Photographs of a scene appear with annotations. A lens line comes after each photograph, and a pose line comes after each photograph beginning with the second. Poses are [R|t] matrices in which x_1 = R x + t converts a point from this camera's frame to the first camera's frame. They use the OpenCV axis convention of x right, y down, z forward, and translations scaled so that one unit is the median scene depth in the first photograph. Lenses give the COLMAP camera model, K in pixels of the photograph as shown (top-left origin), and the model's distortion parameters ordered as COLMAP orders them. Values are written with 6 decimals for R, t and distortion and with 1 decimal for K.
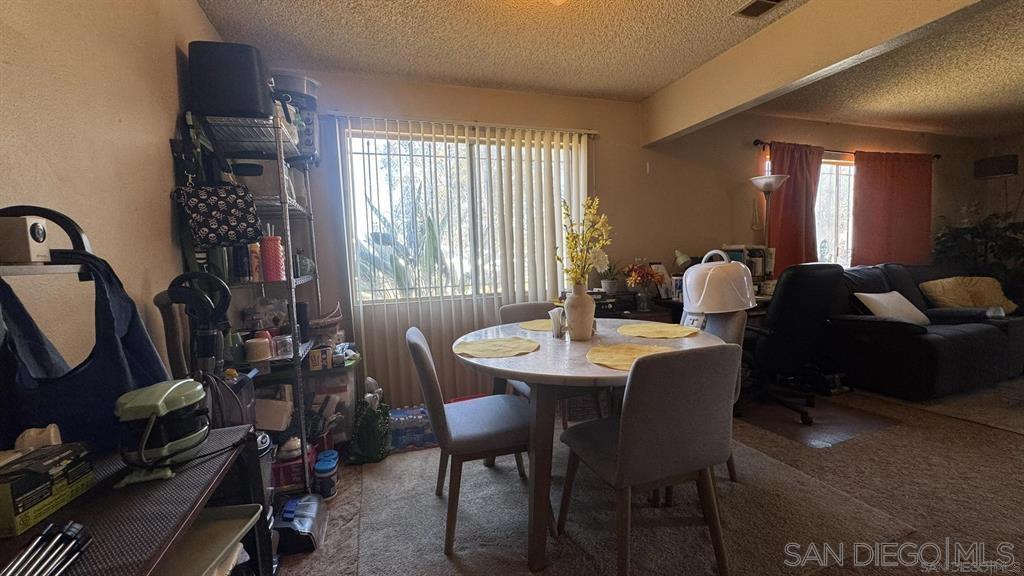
lens RADIAL K [[412.4, 0, 510.7], [0, 412.4, 288.7], [0, 0, 1]] dist [-0.002155, 0.000723]
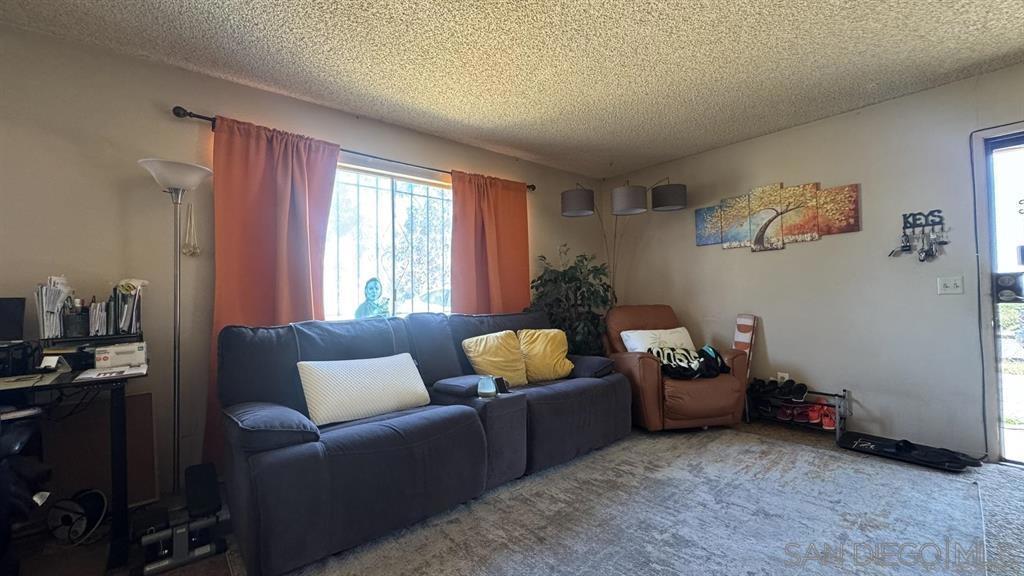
lens RADIAL K [[412.4, 0, 514.2], [0, 412.4, 287.3], [0, 0, 1]] dist [-0.002155, 0.000723]
pose [[0.934316, 0.029012, 0.355264, 0.738867], [0.004940, 0.995532, -0.094291, -0.032964], [-0.356413, 0.089852, 0.929998, 0.245700]]
